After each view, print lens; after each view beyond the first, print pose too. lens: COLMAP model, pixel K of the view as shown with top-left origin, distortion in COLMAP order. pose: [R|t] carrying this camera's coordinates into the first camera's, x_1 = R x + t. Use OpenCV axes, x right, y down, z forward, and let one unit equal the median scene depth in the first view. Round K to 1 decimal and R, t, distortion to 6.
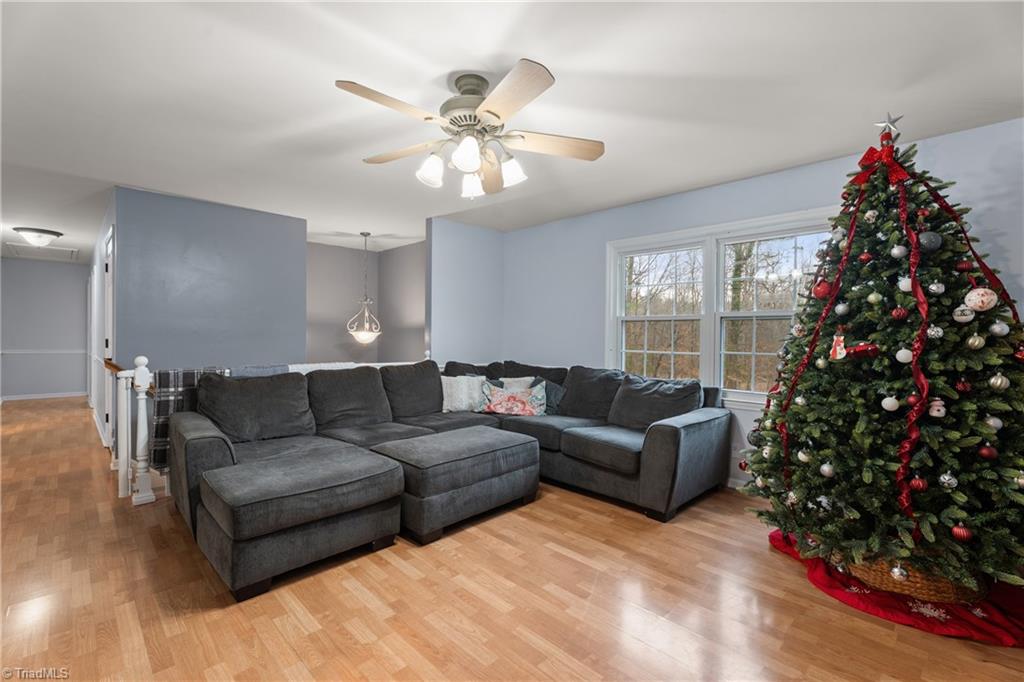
lens RADIAL K [[454.3, 0, 508.4], [0, 454.3, 336.5], [0, 0, 1]] dist [0.001352, -0.000906]
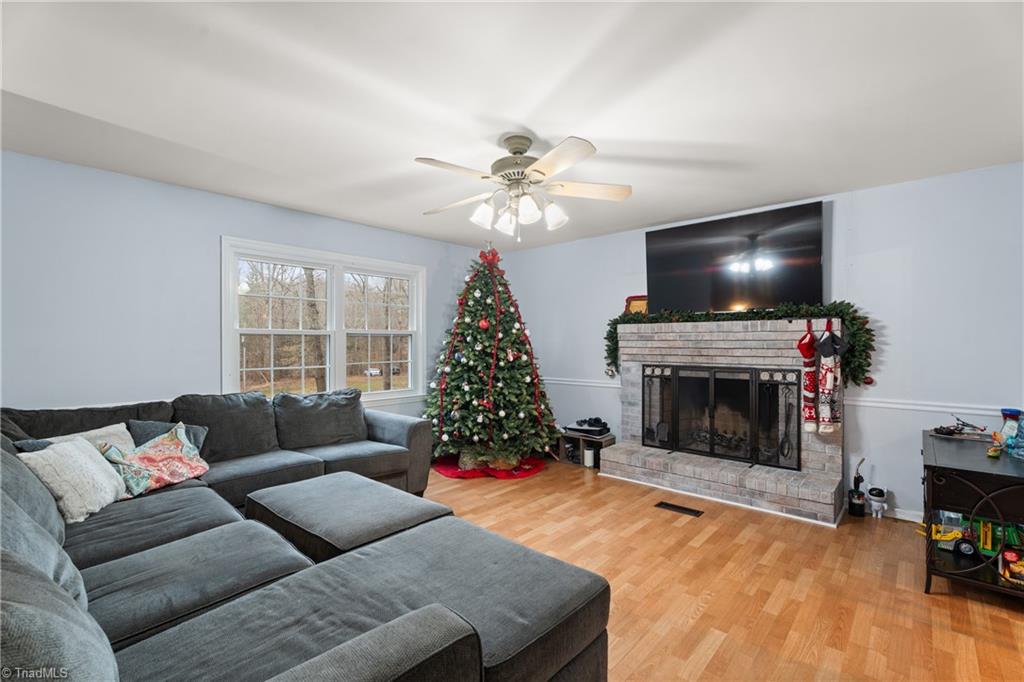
lens RADIAL K [[454.3, 0, 508.4], [0, 454.3, 346.8], [0, 0, 1]] dist [0.001352, -0.000906]
pose [[-0.091537, 0.004887, 0.995790, -1.113503], [0.013726, 0.999899, -0.003645, -0.004980], [-0.995707, 0.013335, -0.091594, 1.043882]]
